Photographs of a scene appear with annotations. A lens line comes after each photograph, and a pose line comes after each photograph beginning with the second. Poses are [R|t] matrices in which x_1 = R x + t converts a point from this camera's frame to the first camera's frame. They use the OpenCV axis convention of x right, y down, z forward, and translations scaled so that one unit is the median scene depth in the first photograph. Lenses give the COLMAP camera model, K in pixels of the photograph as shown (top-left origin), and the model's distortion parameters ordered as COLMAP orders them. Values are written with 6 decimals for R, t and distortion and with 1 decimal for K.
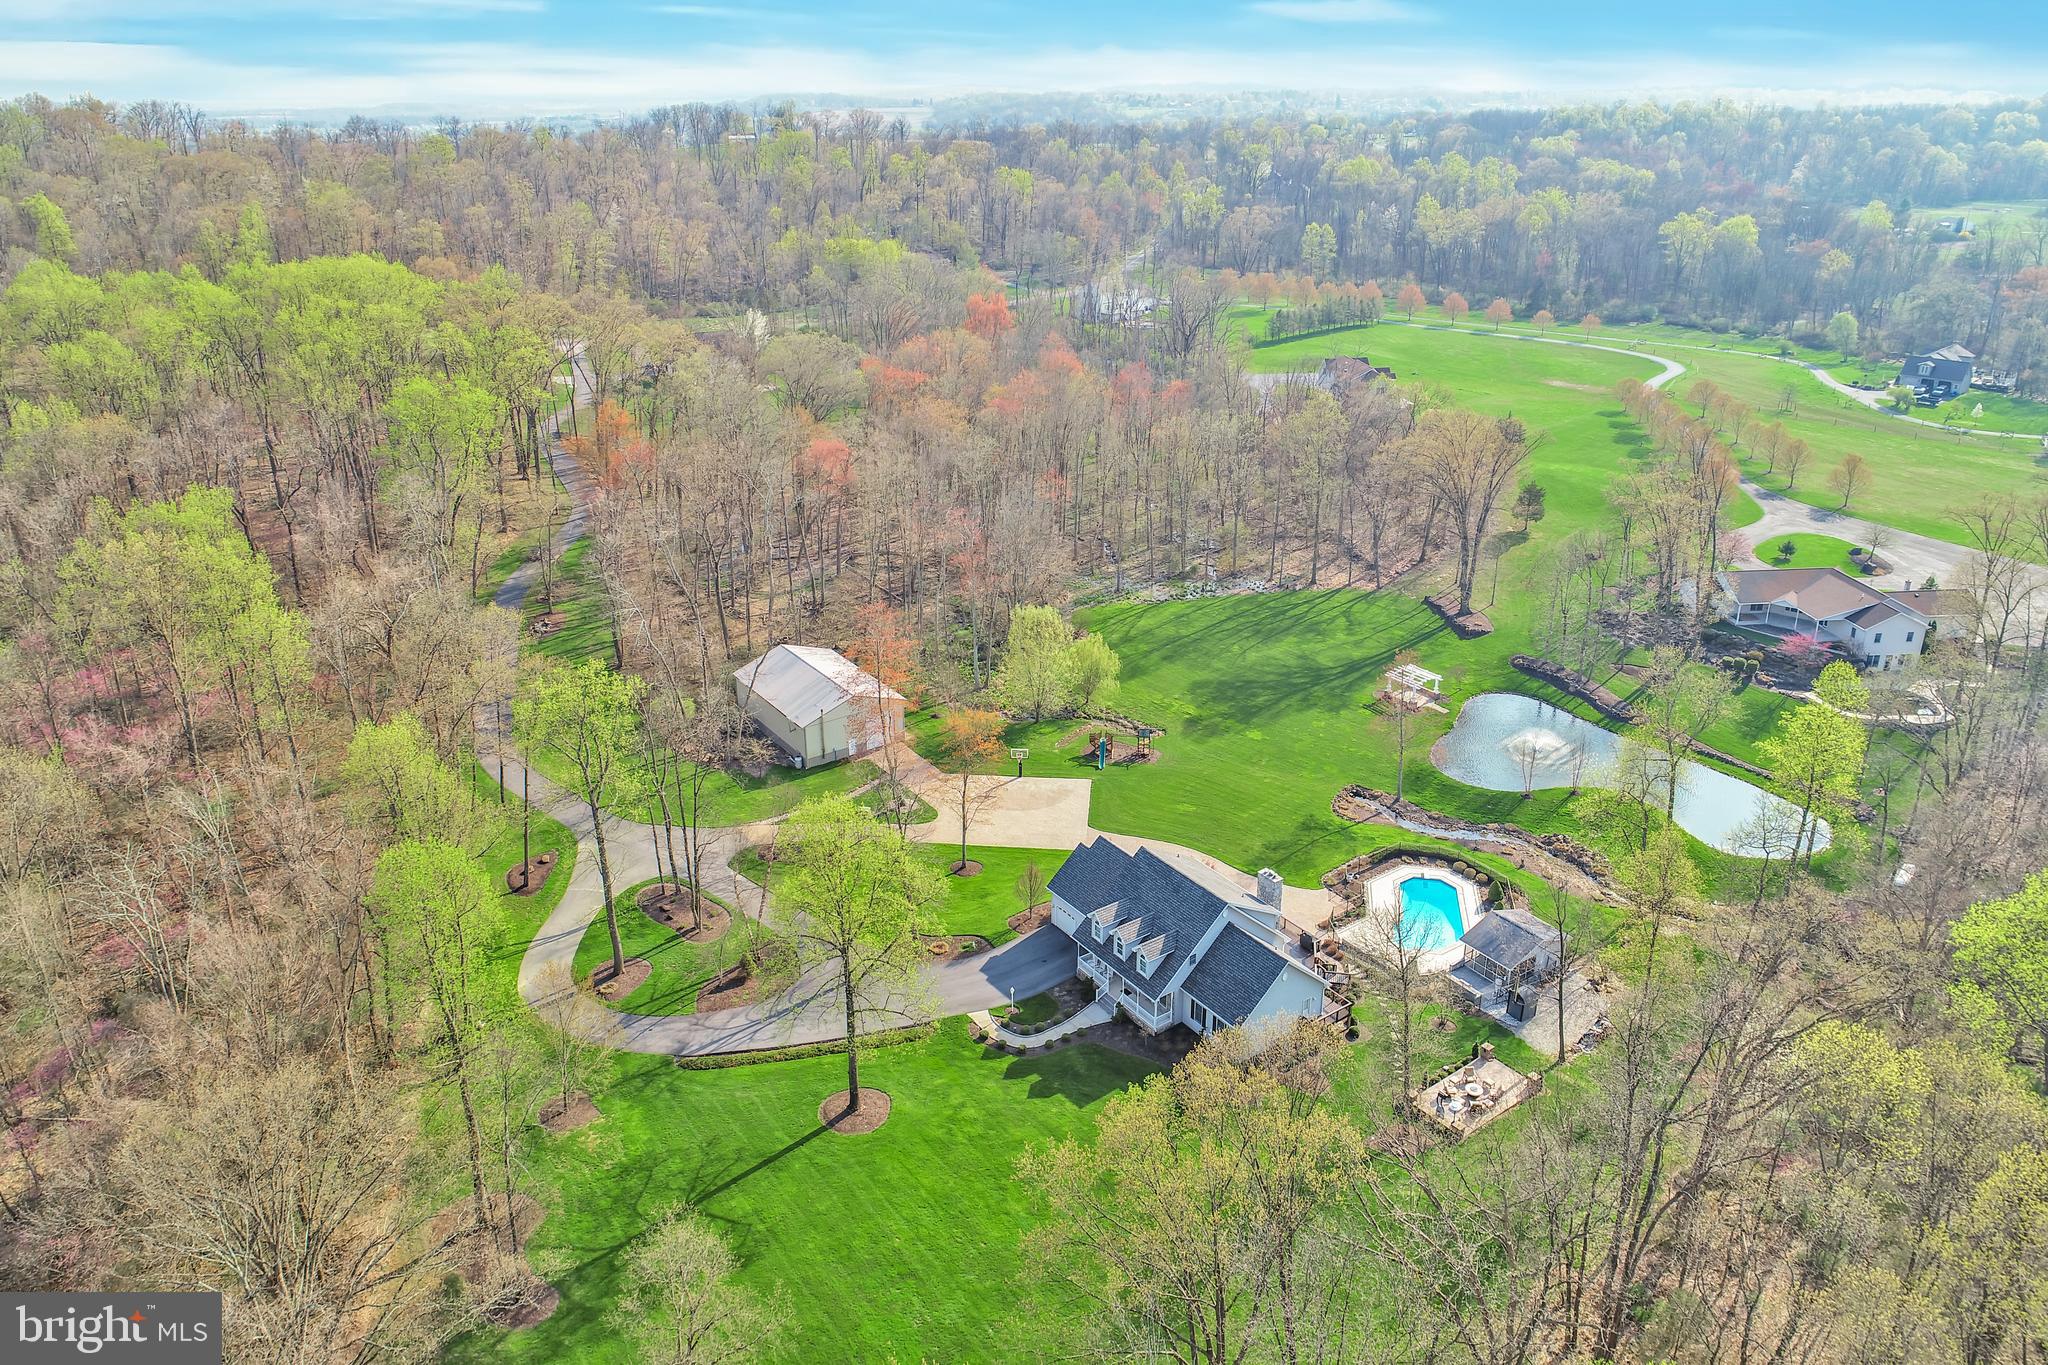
lens RADIAL K [[1367.3, 0, 1024.0], [0, 1367.3, 682.5], [0, 0, 1]] dist [0.004650, 0.000749]
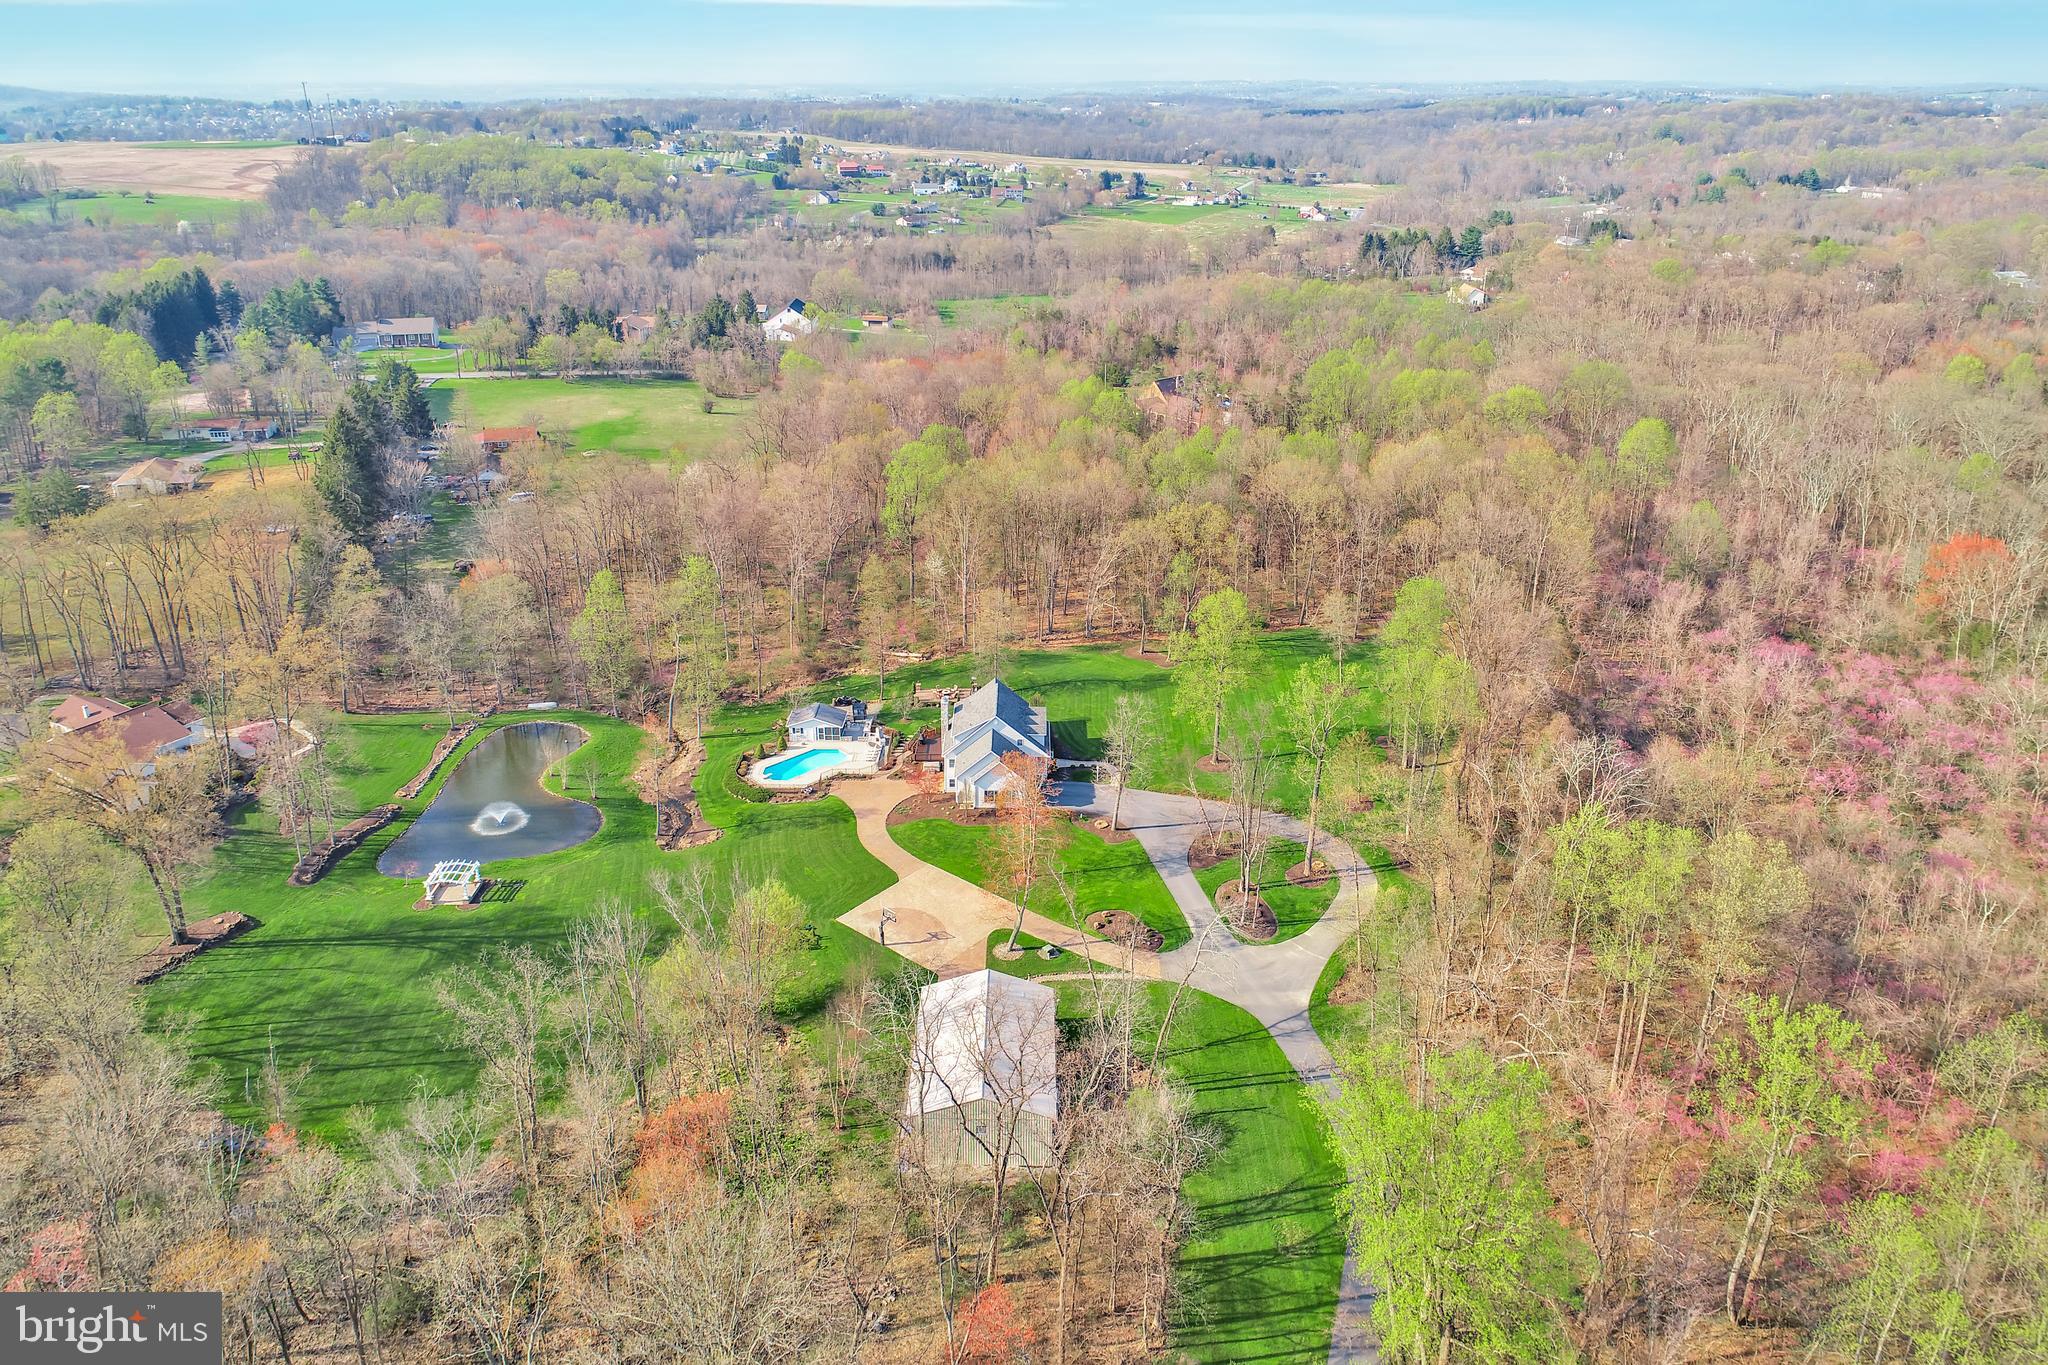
lens RADIAL K [[1367.3, 0, 1024.0], [0, 1367.3, 682.5], [0, 0, 1]] dist [0.004650, 0.000749]
pose [[-0.813272, -0.230835, 0.534138, -0.571254], [0.244387, 0.697561, 0.673560, -0.706482], [-0.528075, 0.678324, -0.510894, 1.299390]]
